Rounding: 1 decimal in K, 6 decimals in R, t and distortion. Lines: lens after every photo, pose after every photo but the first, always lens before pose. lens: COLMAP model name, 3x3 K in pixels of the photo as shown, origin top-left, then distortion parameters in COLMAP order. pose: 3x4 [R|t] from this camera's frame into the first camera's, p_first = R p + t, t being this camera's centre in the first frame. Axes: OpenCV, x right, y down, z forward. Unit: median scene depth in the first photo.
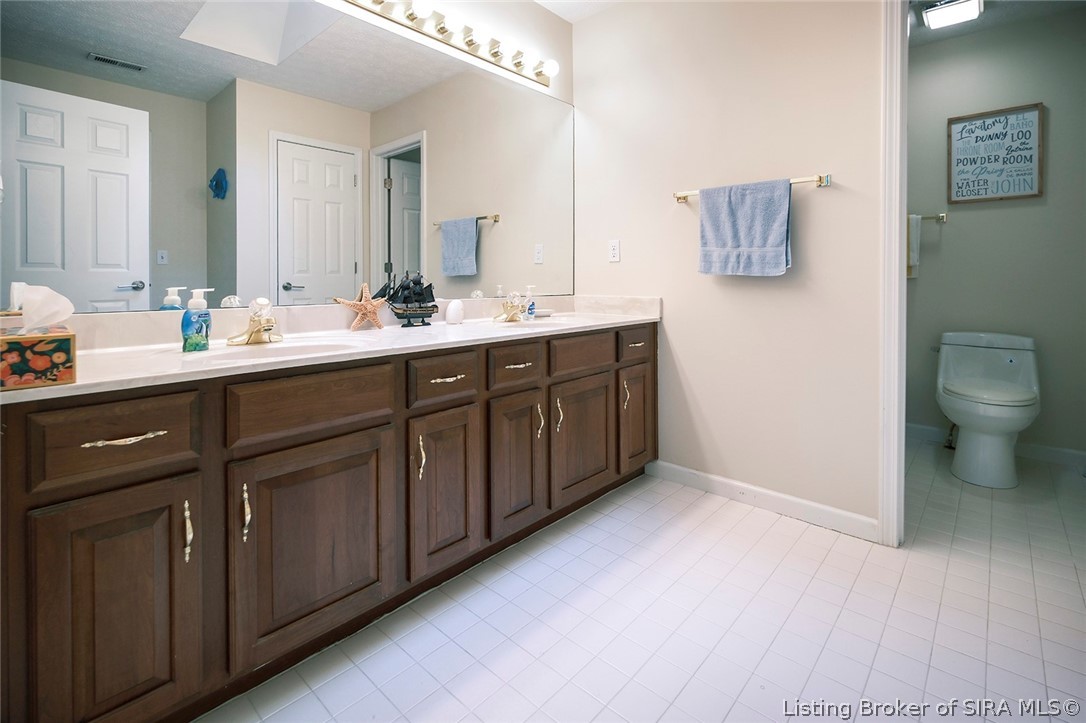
lens RADIAL K [[495.4, 0, 467.9], [0, 495.4, 257.8], [0, 0, 1]] dist [0.001918, -0.002336]
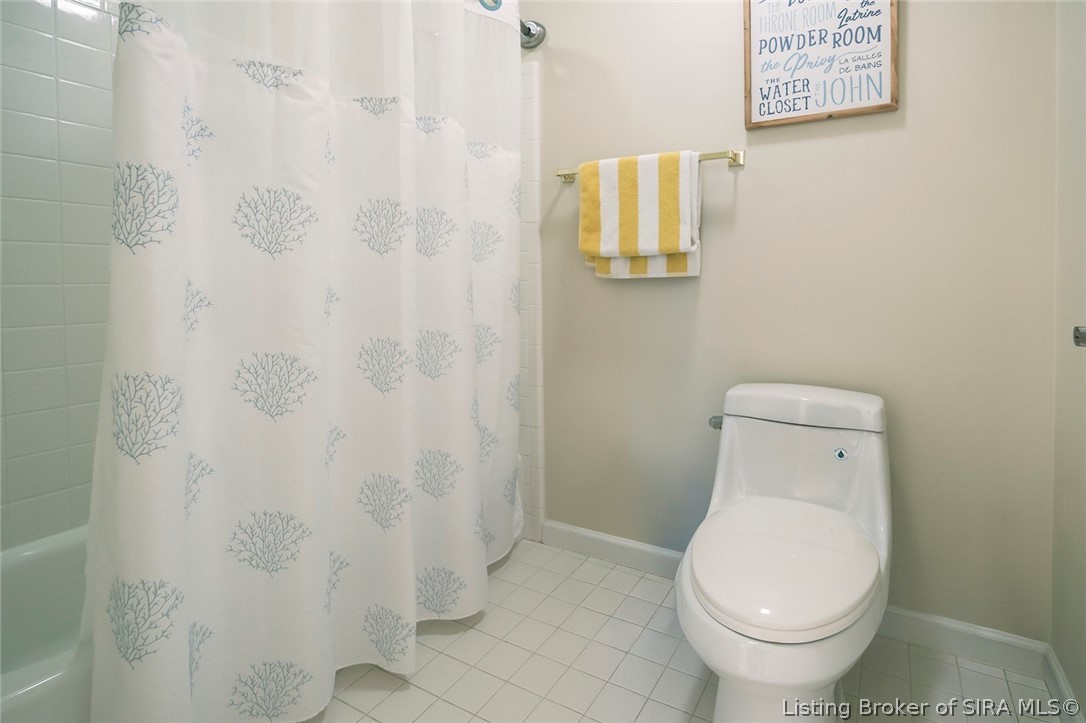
lens RADIAL K [[495.4, 0, 529.6], [0, 495.4, 262.6], [0, 0, 1]] dist [0.001918, -0.002336]
pose [[0.977382, 0.000072, 0.211480, 0.671949], [0.000306, 0.999998, -0.001752, 0.030886], [-0.211479, 0.001777, 0.977381, 0.572469]]
